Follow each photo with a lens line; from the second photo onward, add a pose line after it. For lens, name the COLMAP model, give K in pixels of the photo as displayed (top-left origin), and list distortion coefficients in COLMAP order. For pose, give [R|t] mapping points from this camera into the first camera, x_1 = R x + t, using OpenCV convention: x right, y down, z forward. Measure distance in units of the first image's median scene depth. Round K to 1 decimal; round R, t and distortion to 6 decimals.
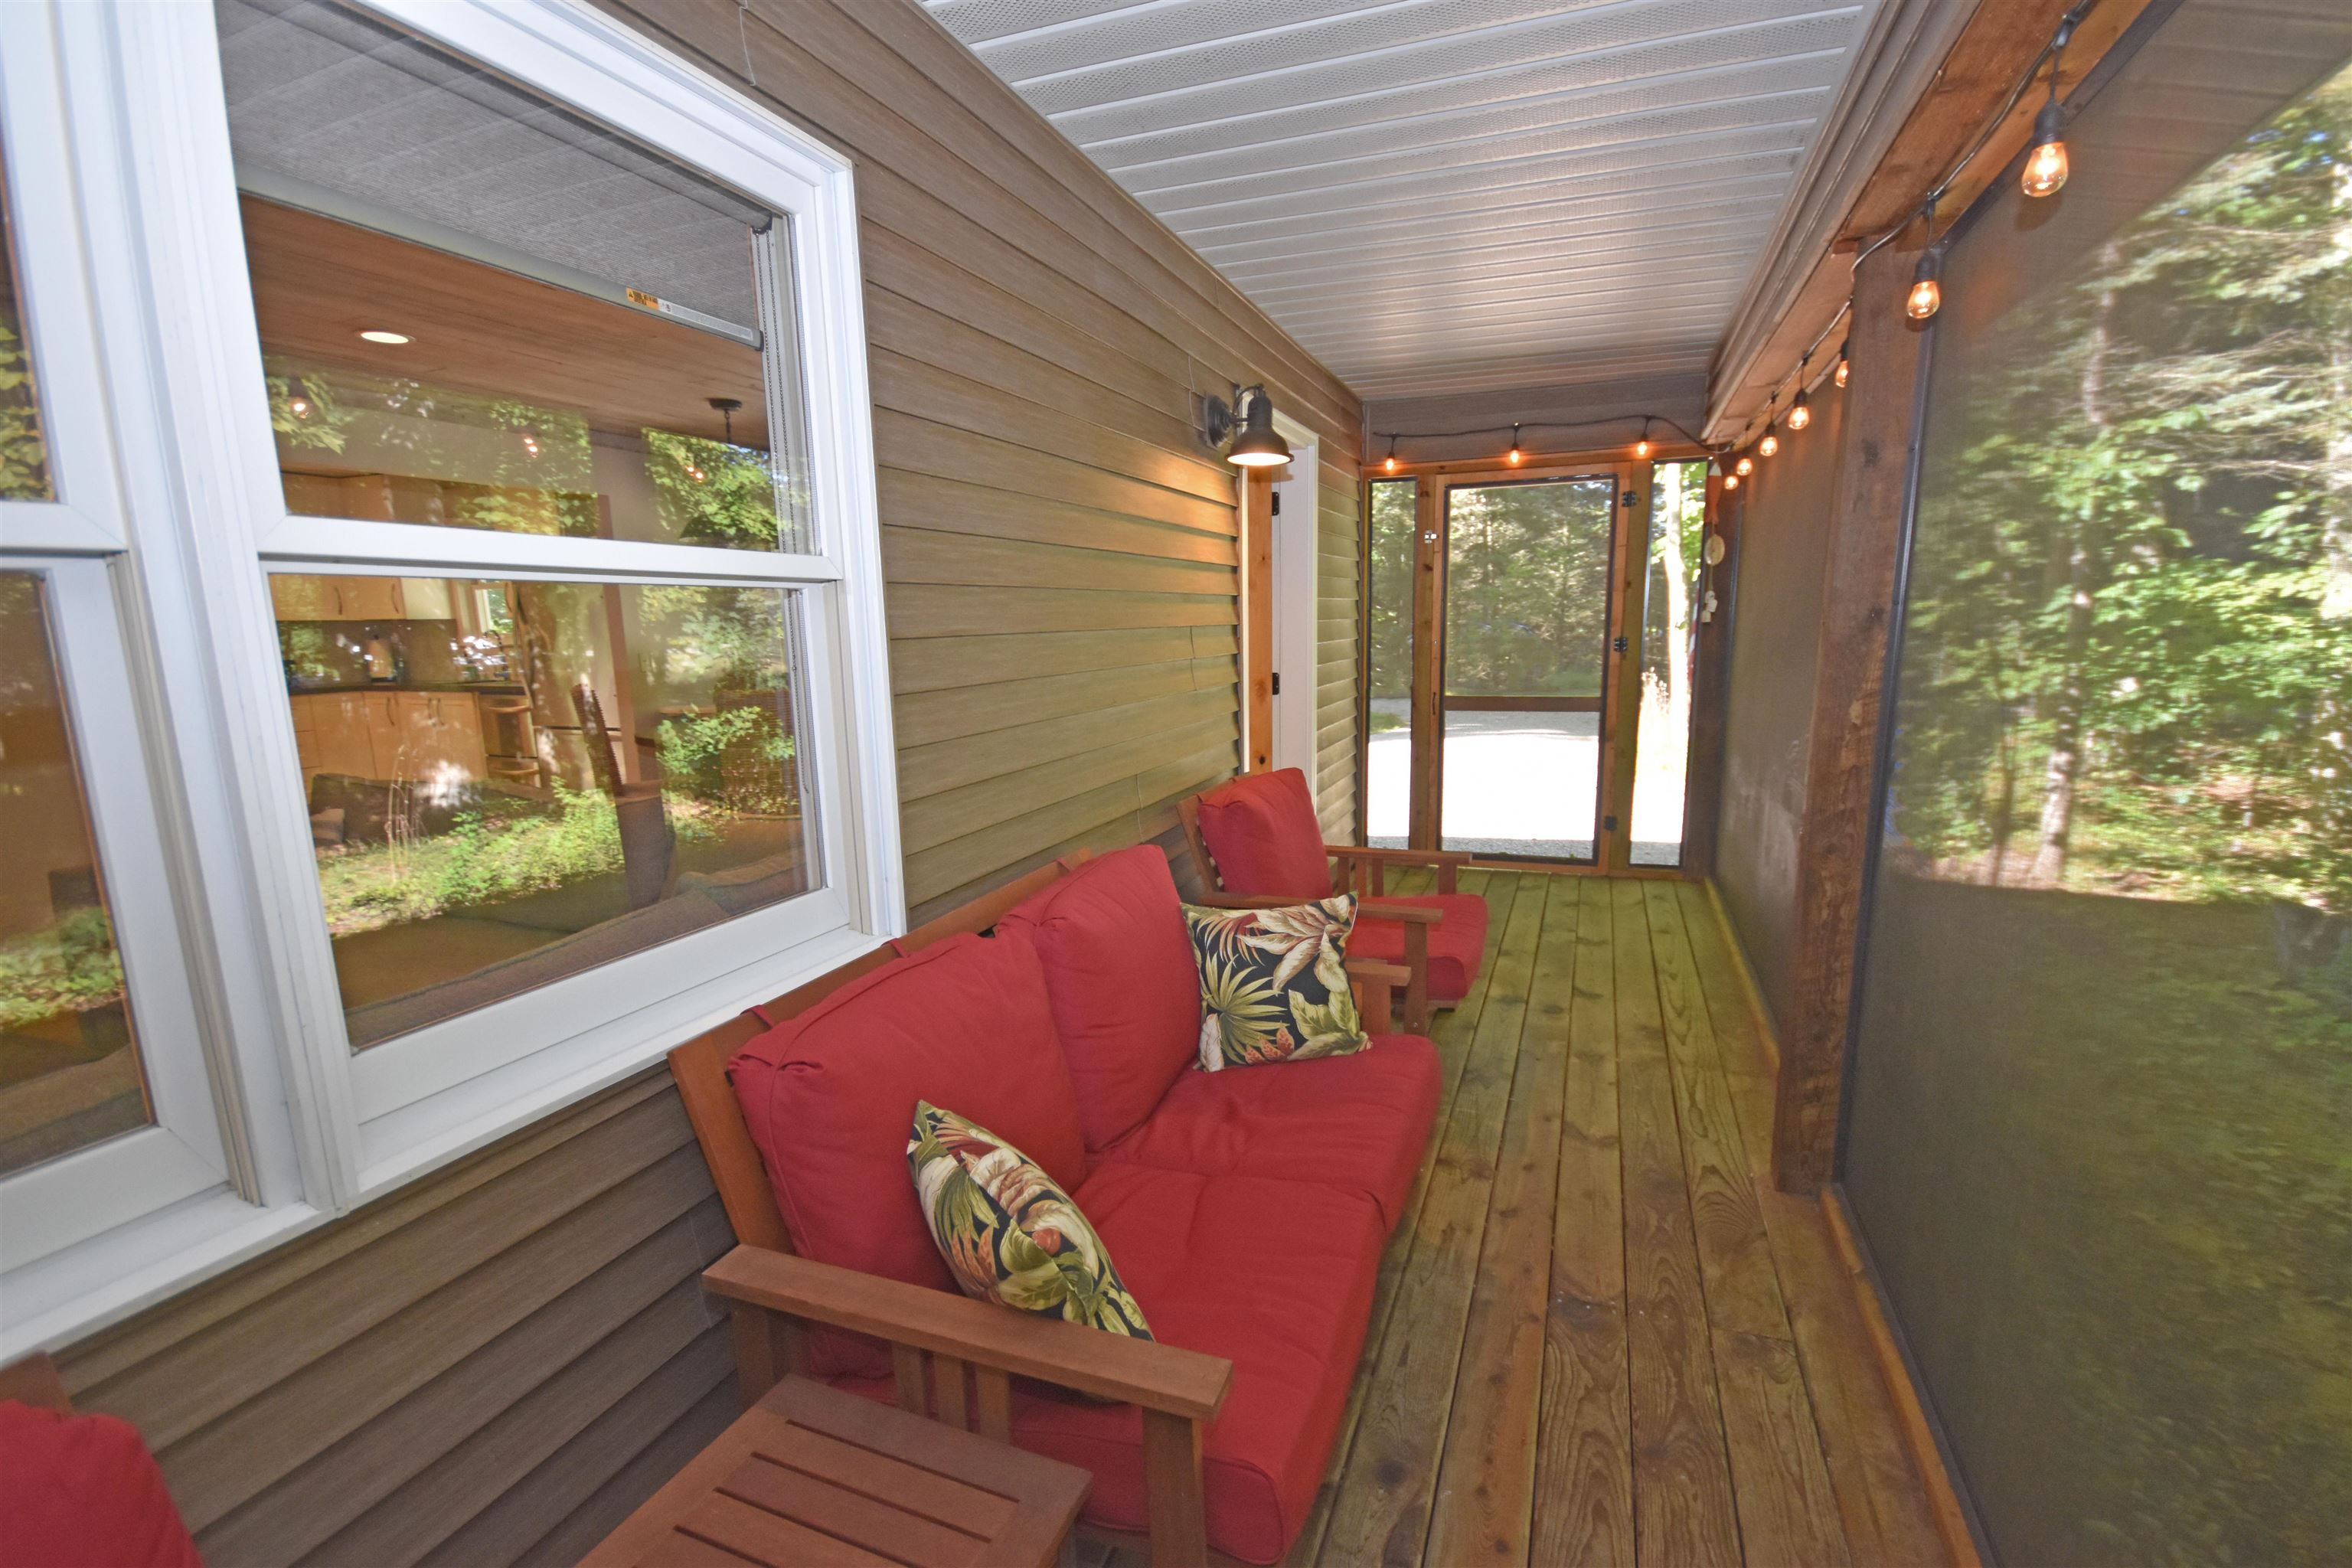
lens RADIAL K [[1030.4, 0, 1181.3], [0, 1030.4, 781.1], [0, 0, 1]] dist [-0.000390, 0.000044]
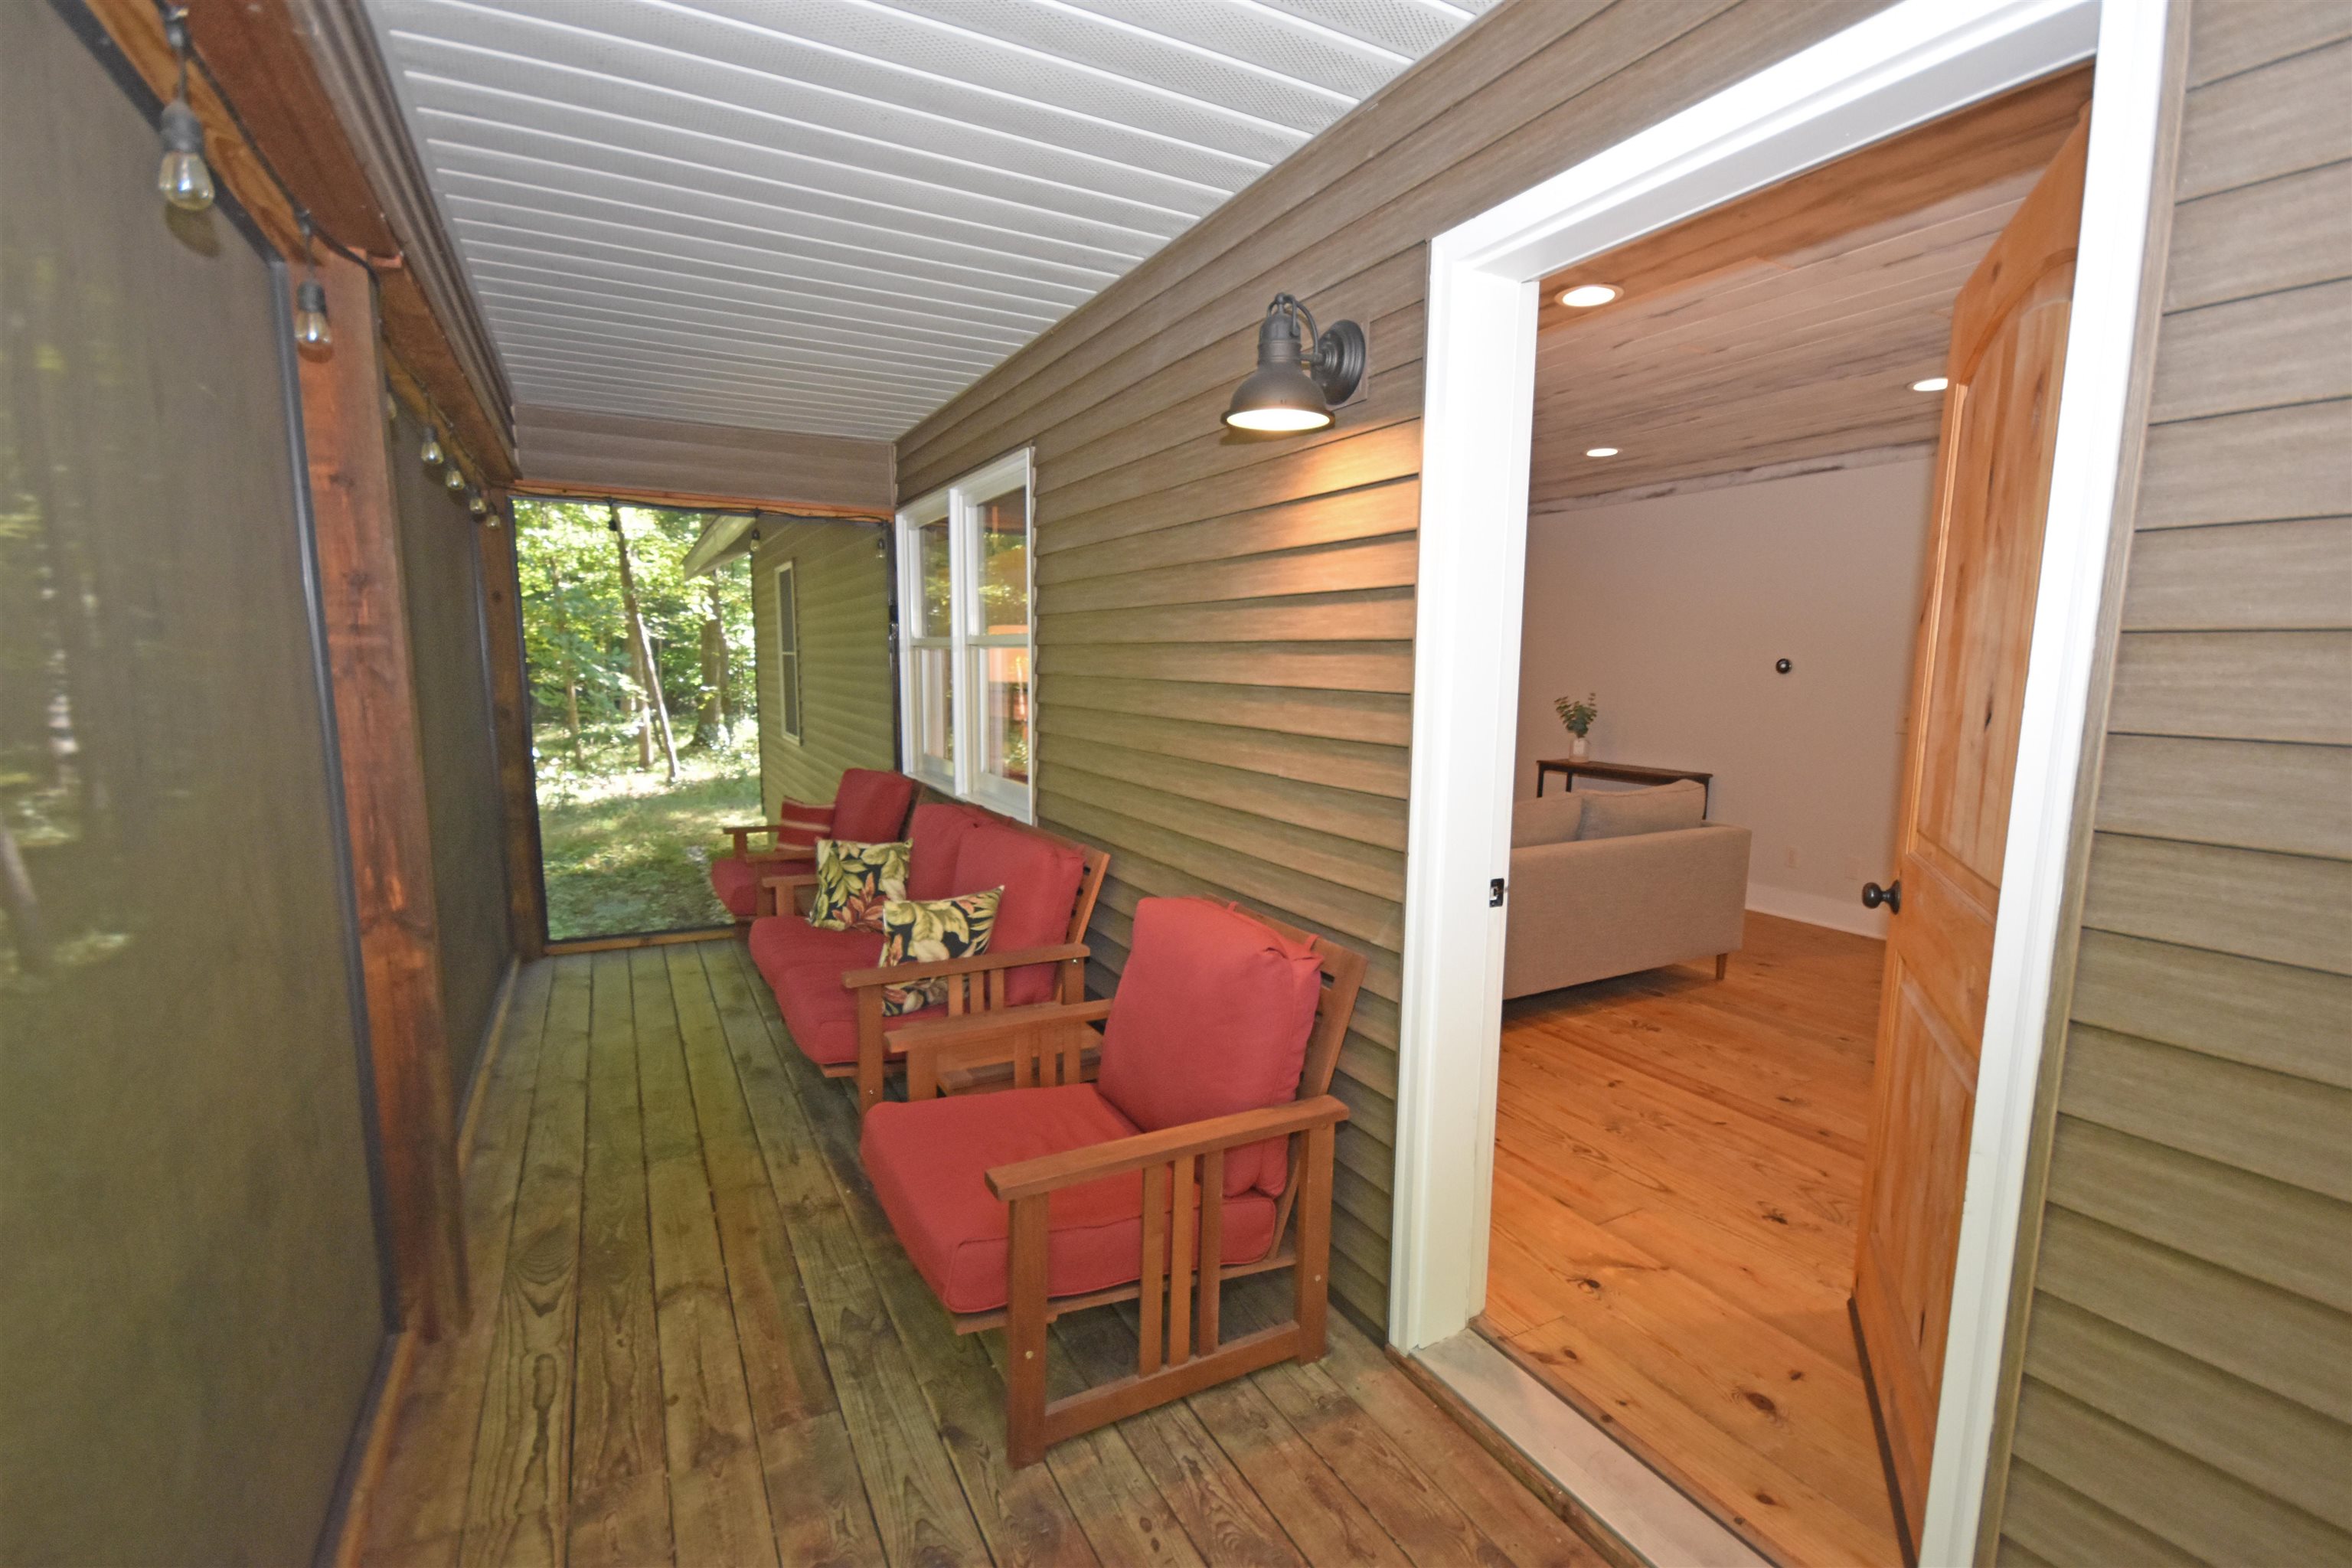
lens RADIAL K [[1030.4, 0, 1164.3], [0, 1030.4, 806.8], [0, 0, 1]] dist [-0.000390, 0.000044]
pose [[-0.644863, 0.112018, -0.756045, 0.765636], [-0.119827, 0.962150, 0.244761, -0.288004], [0.754846, 0.248432, -0.607032, 1.763672]]
